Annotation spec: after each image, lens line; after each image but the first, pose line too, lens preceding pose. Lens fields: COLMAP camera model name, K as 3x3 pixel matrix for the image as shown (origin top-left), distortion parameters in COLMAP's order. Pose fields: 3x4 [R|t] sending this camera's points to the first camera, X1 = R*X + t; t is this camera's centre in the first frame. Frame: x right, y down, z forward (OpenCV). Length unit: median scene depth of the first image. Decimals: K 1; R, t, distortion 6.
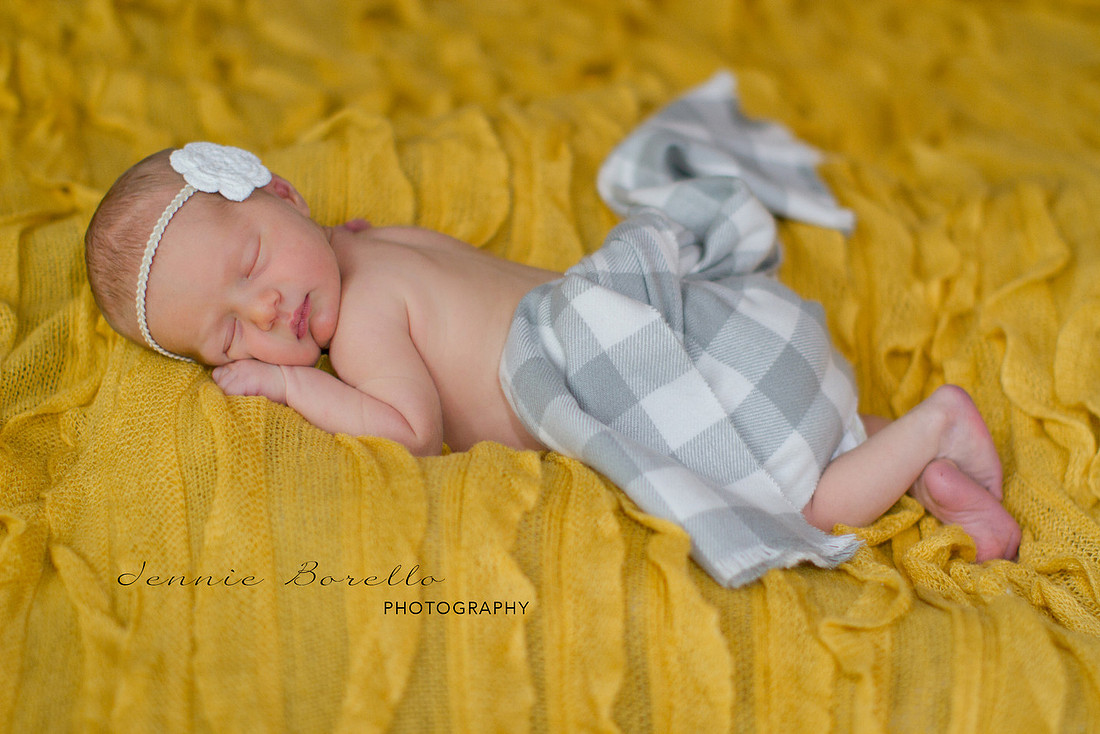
lens RADIAL K [[2480.4, 0, 549.3], [0, 2480.4, 360.9], [0, 0, 1]] dist [-0.369594, 0.000000]
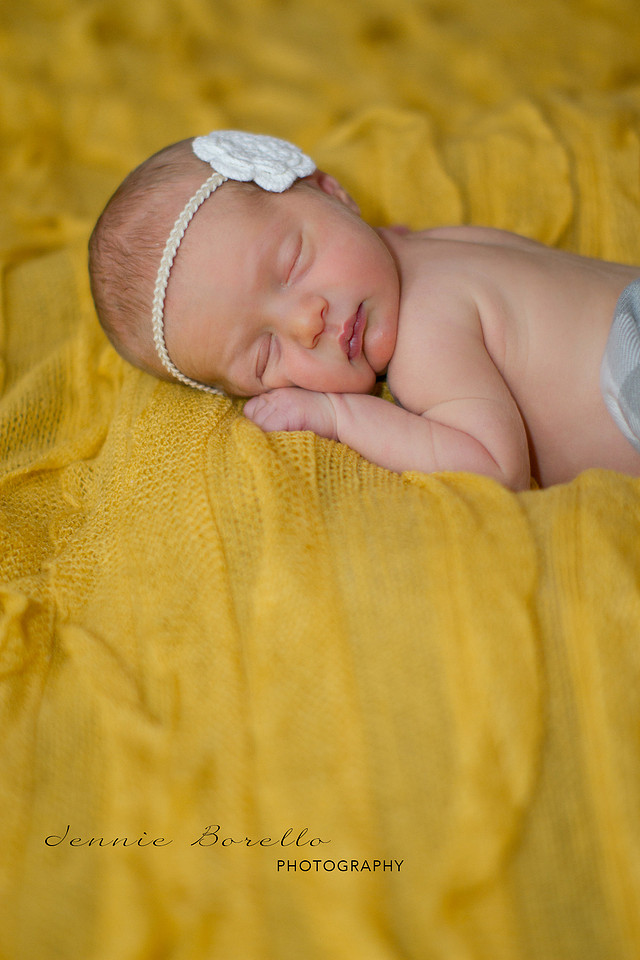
lens RADIAL K [[2164.7, 0, 319.4], [0, 2164.7, 482.0], [0, 0, 1]] dist [-0.369594, 0.000000]
pose [[0.996278, -0.051162, -0.069368, -0.064963], [0.051935, 0.998606, 0.009393, 0.025088], [0.068791, -0.012960, 0.997547, 0.288526]]
